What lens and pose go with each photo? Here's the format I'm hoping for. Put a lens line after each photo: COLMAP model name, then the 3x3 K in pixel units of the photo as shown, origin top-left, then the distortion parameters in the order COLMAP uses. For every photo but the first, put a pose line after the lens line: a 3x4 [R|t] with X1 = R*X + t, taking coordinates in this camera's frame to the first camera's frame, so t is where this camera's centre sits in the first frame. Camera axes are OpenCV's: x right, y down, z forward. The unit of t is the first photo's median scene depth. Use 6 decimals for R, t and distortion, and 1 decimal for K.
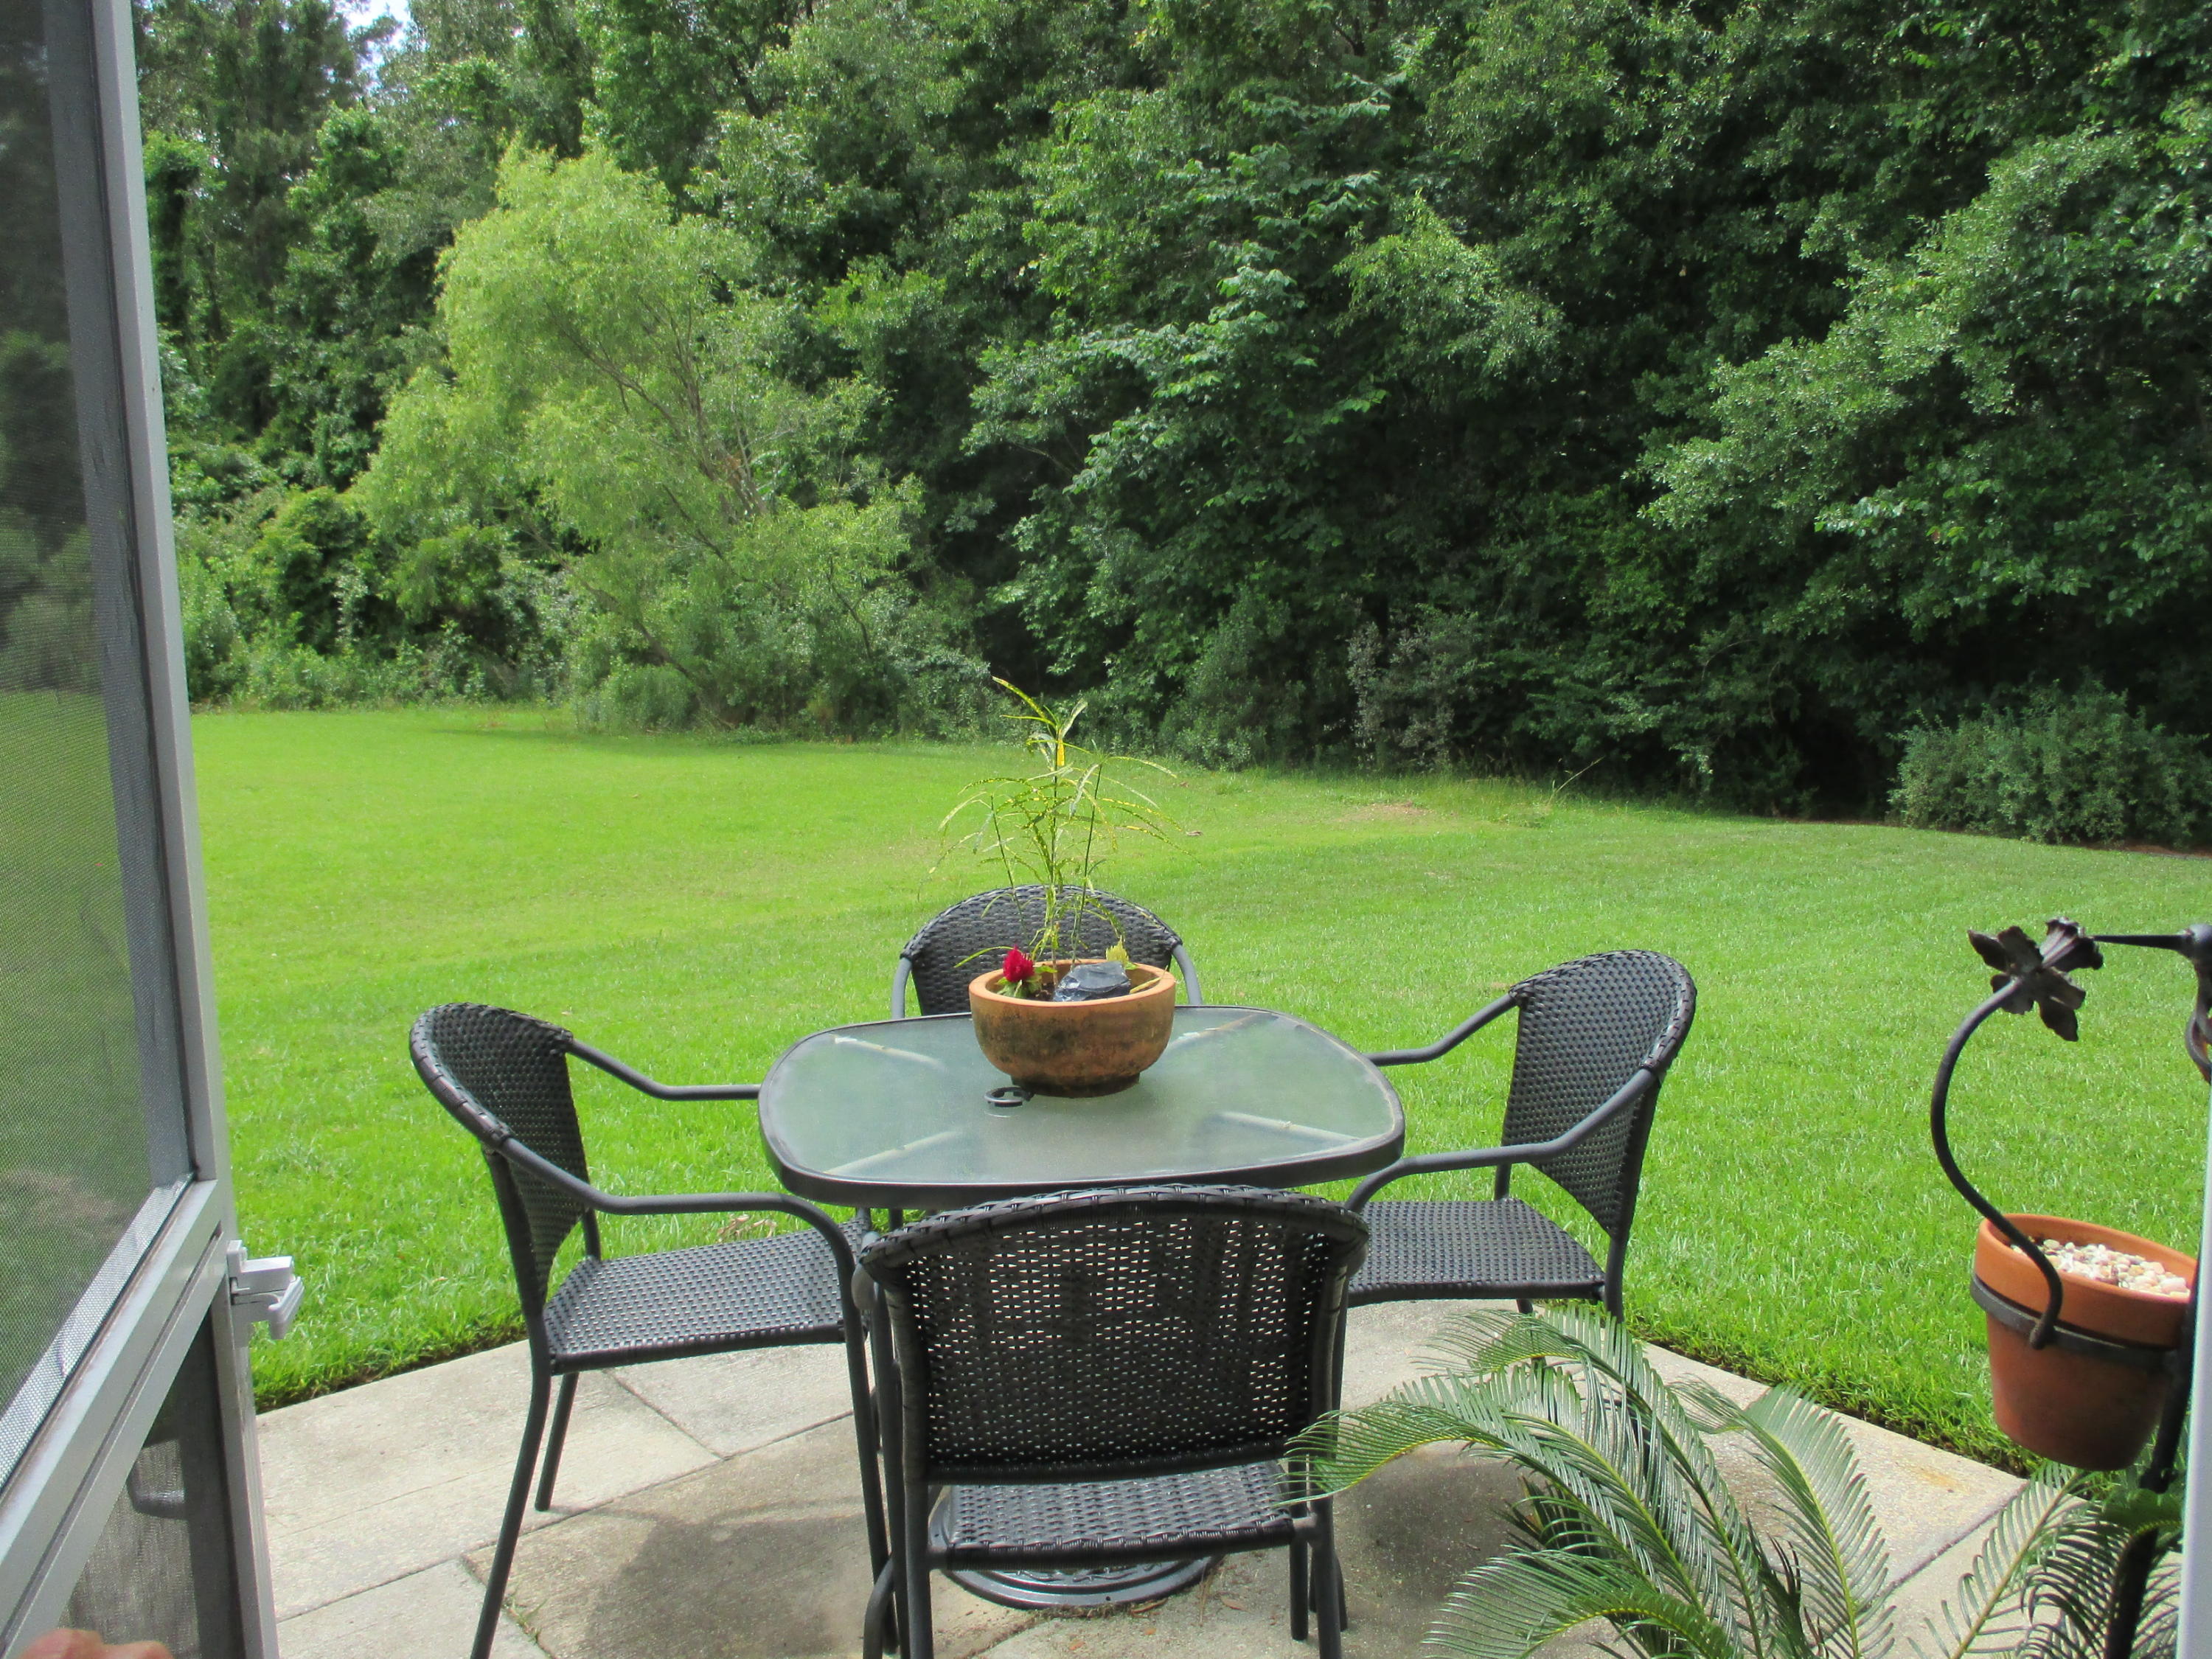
lens RADIAL K [[1863.7, 0, 1105.2], [0, 1863.7, 804.0], [0, 0, 1]] dist [-0.002316, -0.043170]
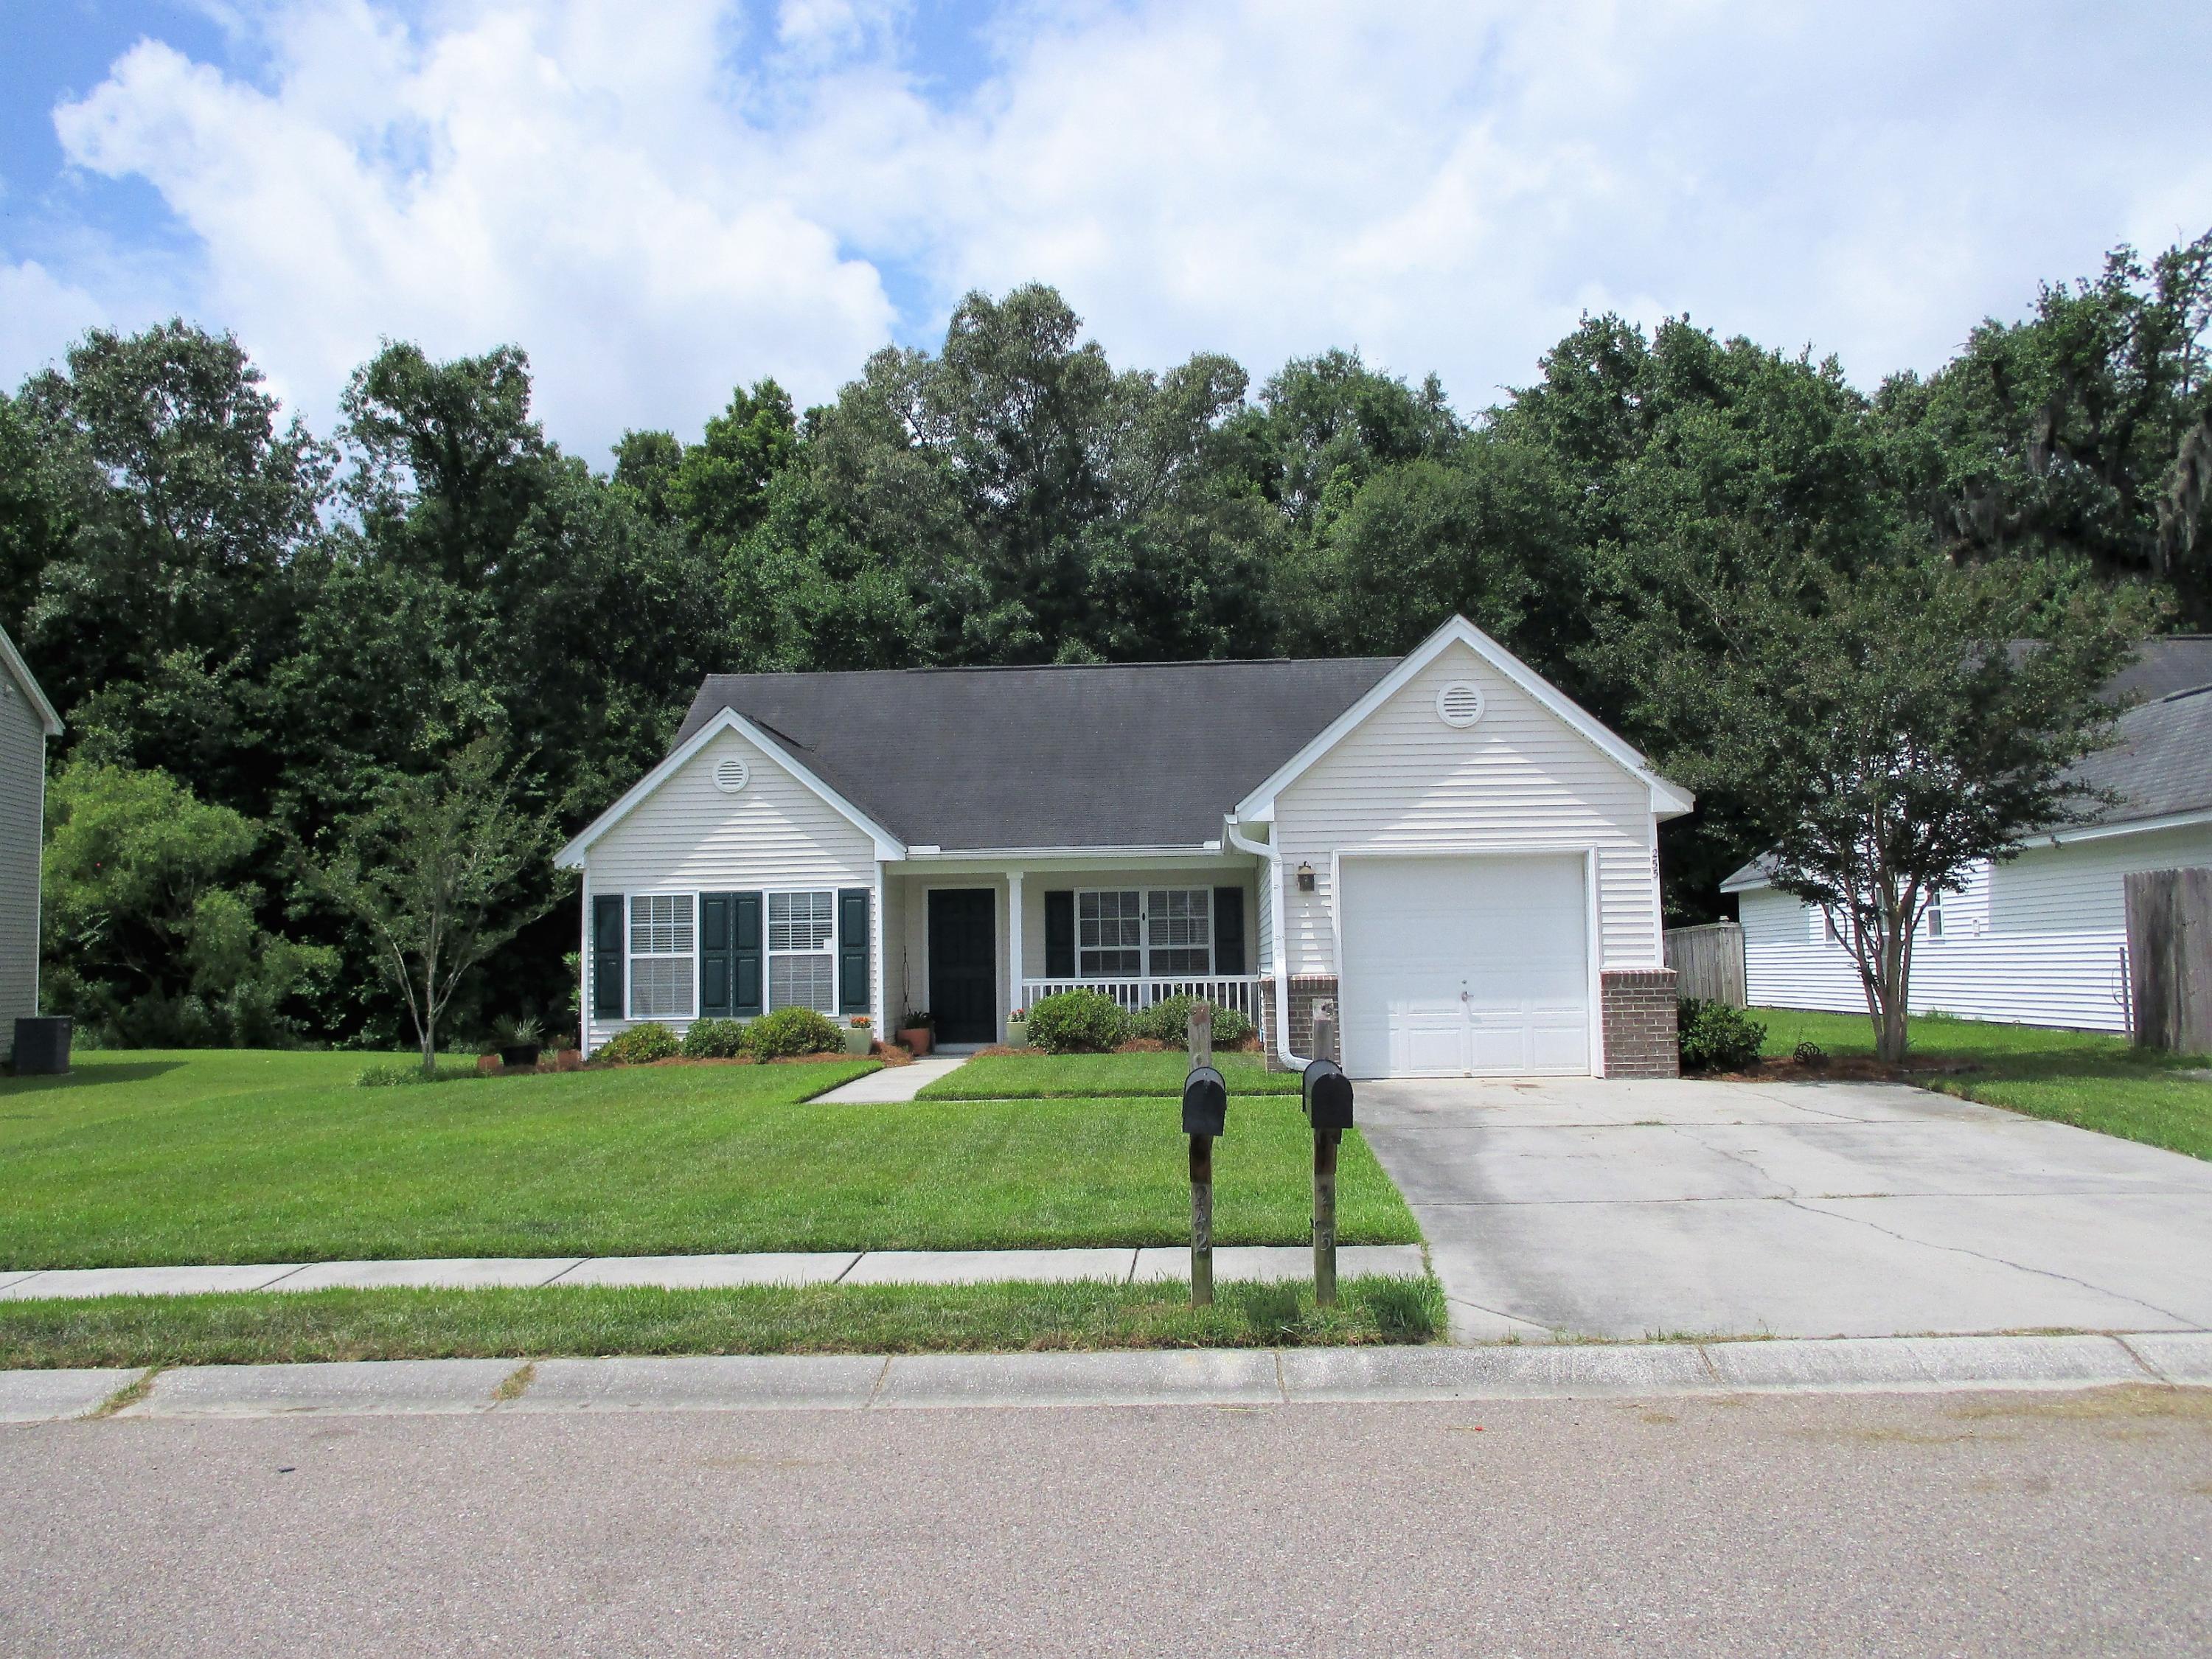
lens RADIAL K [[1848.1, 0, 1093.9], [0, 1848.1, 819.9], [0, 0, 1]] dist [-0.025975, 0.007328]
pose [[0.655773, 0.069629, 0.751740, -1.618441], [0.108689, 0.976657, -0.185275, 0.270944], [-0.747093, 0.203204, 0.632898, -1.481063]]
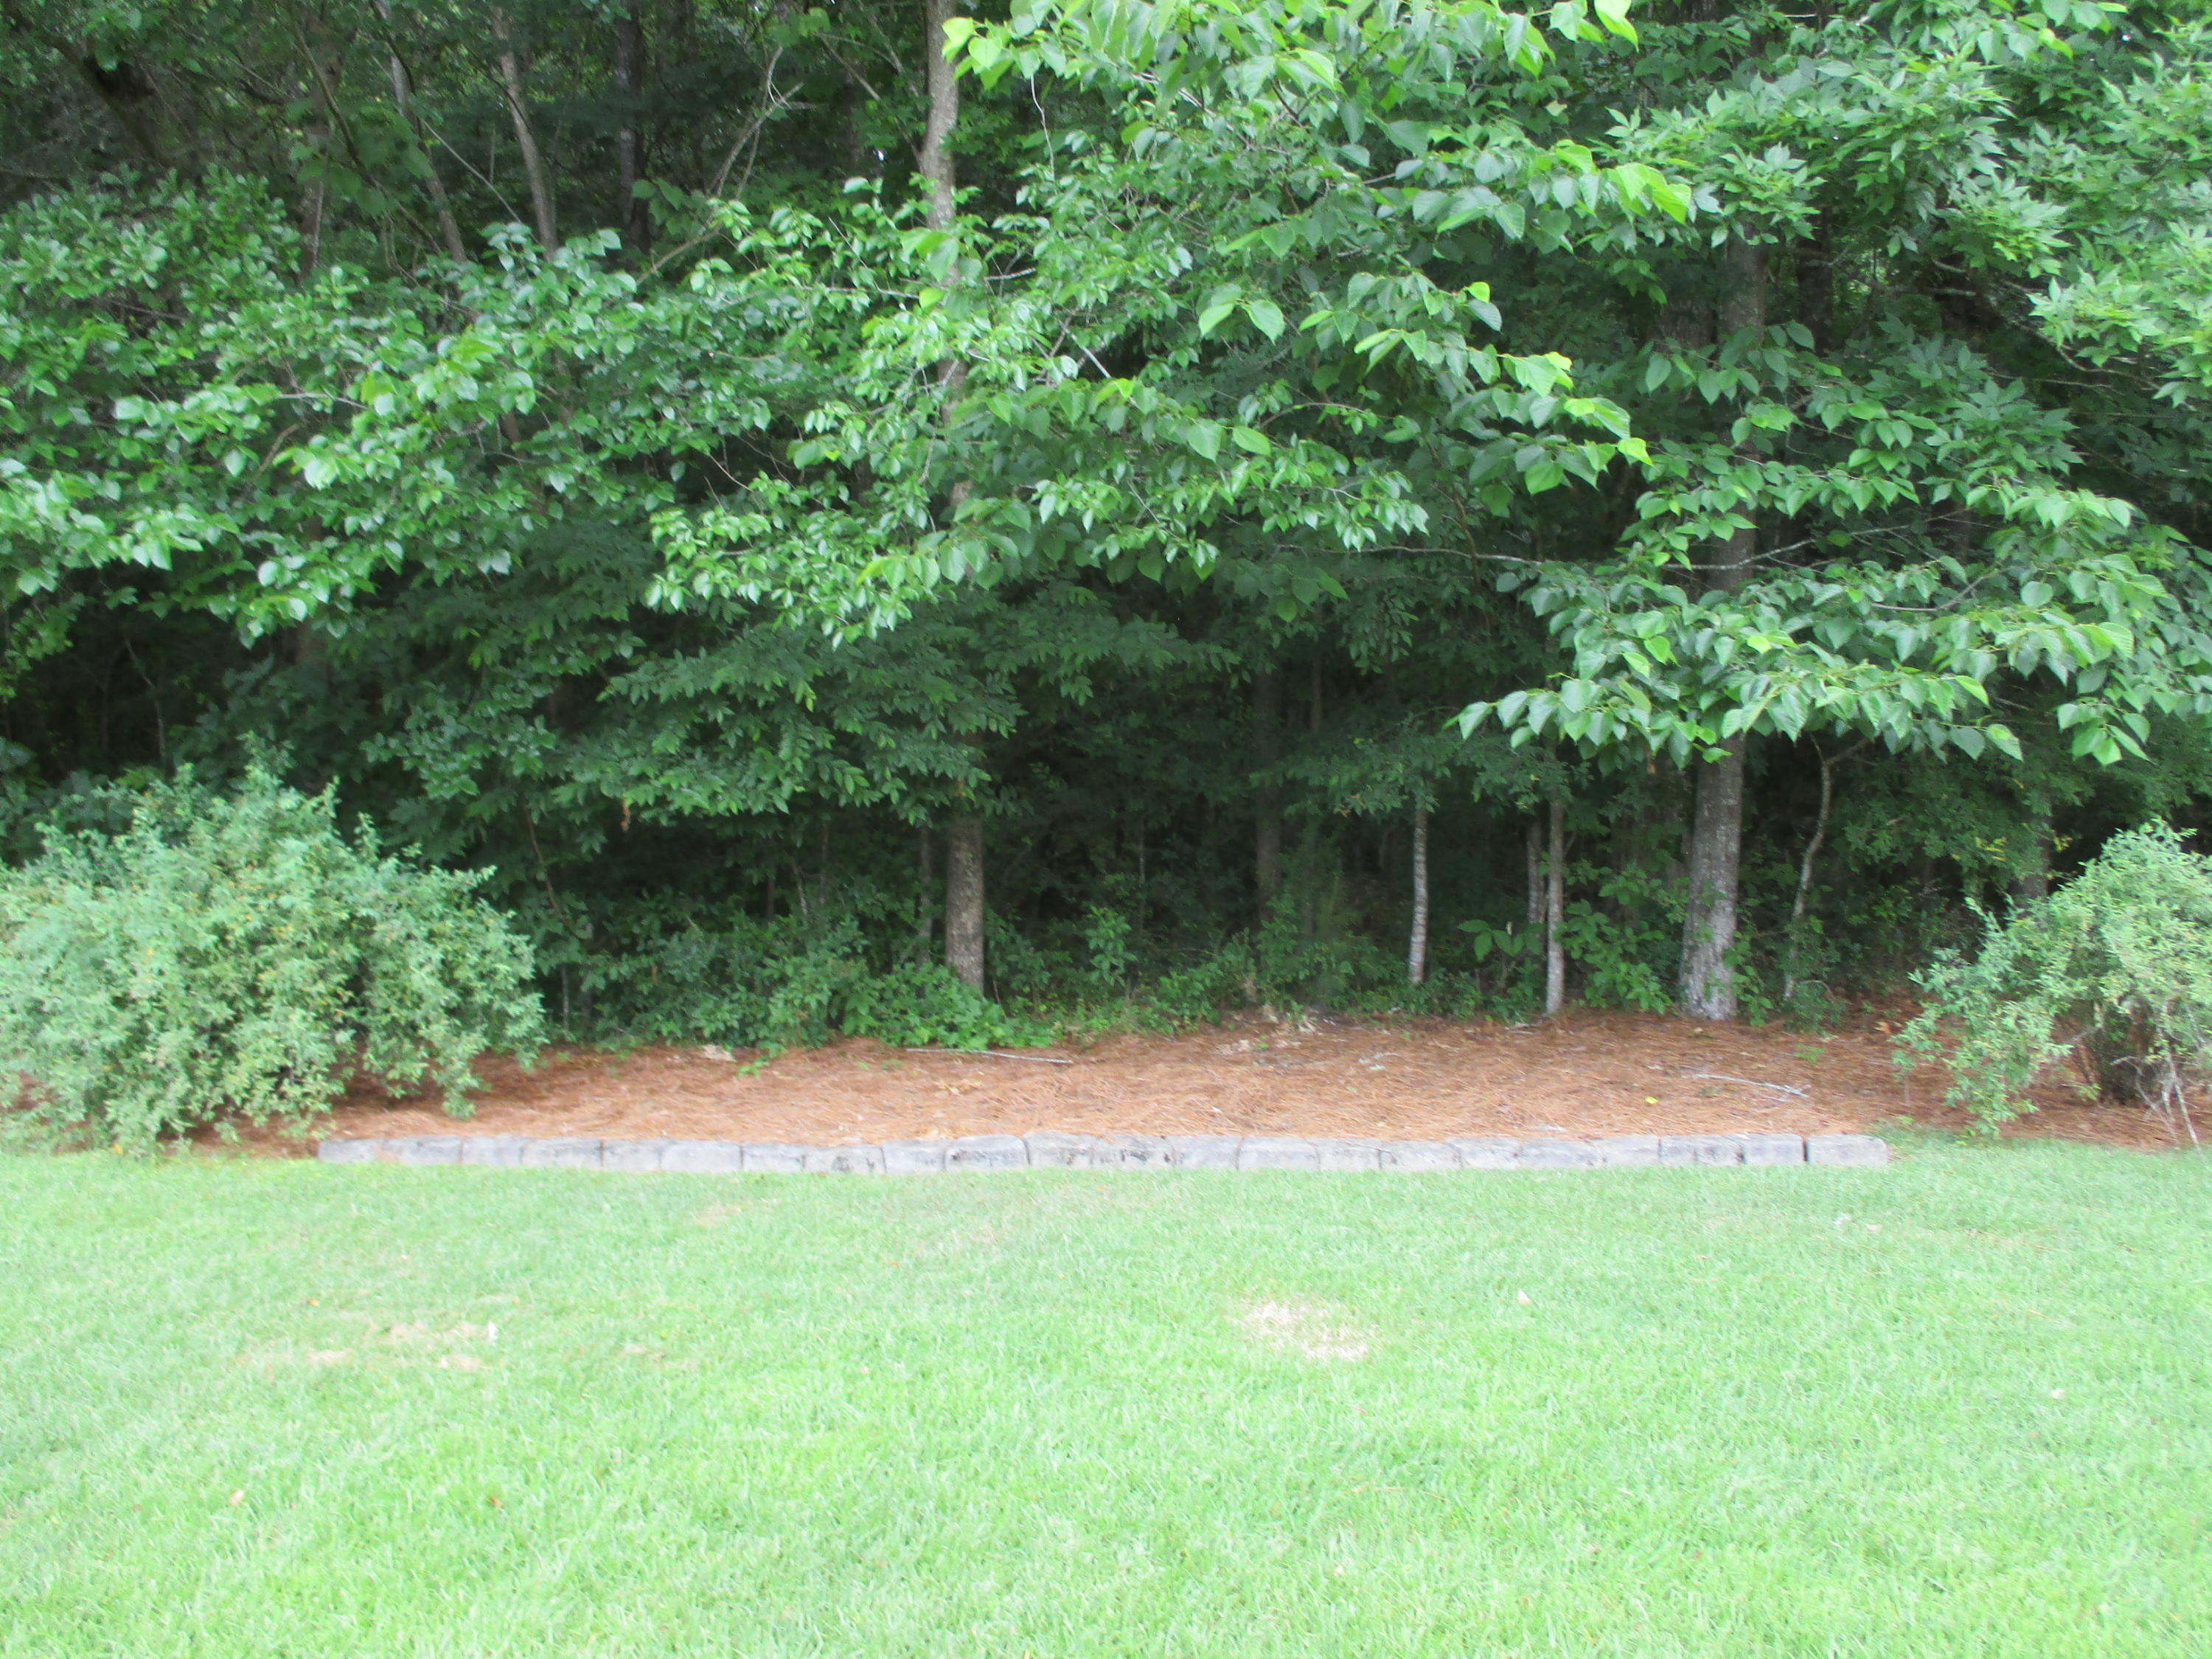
lens RADIAL K [[1836.7, 0, 1106.3], [0, 1836.7, 790.1], [0, 0, 1]] dist [-0.023463, -0.001655]
pose [[0.676148, -0.049162, 0.735124, 0.347399], [0.074835, 0.997194, -0.002143, -0.044345], [-0.732956, 0.056462, 0.677929, 0.548211]]
